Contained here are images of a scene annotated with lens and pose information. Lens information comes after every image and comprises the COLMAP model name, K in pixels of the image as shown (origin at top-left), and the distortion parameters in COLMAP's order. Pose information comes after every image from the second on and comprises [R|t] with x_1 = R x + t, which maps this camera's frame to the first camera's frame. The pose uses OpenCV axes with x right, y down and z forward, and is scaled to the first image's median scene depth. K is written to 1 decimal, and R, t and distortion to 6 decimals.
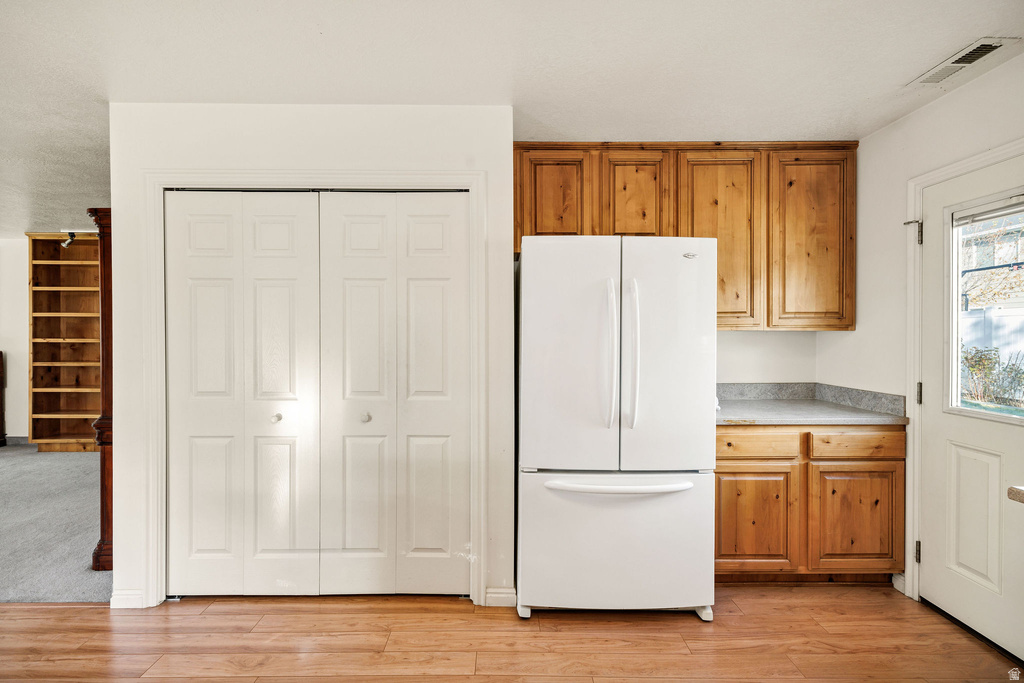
lens RADIAL K [[422.6, 0, 483.8], [0, 422.6, 336.7], [0, 0, 1]] dist [0.002107, 0.001277]
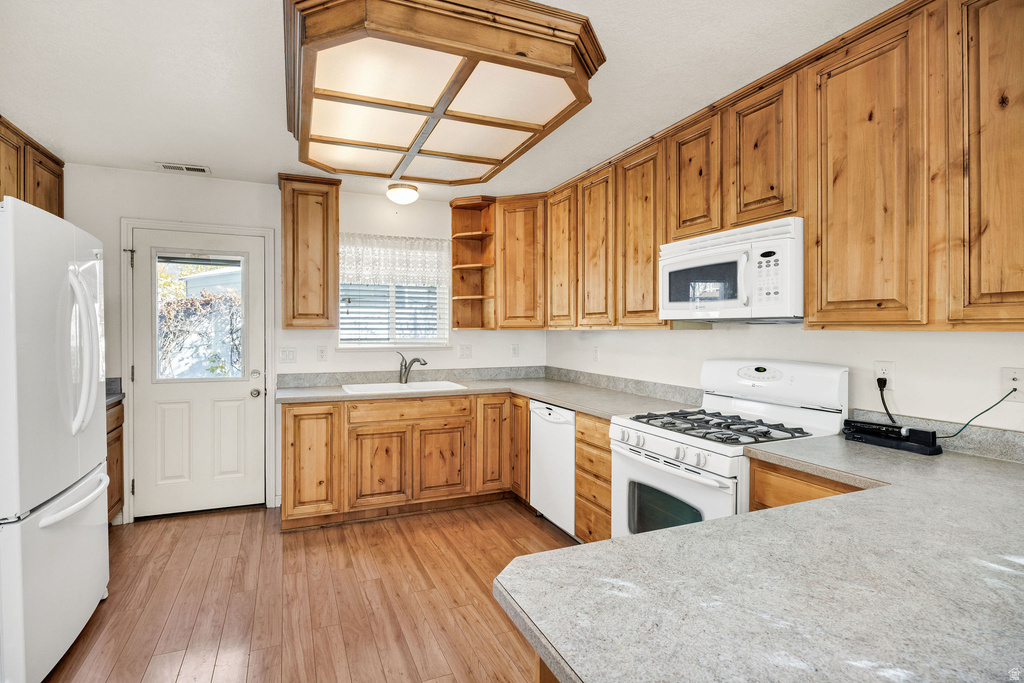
lens RADIAL K [[490.8, 0, 520.2], [0, 490.8, 334.4], [0, 0, 1]] dist [-0.009087, 0.000142]
pose [[-0.434915, -0.007238, 0.900442, -0.940236], [0.004751, 0.999935, 0.010333, -0.006633], [-0.900459, 0.008772, -0.434853, 0.527586]]
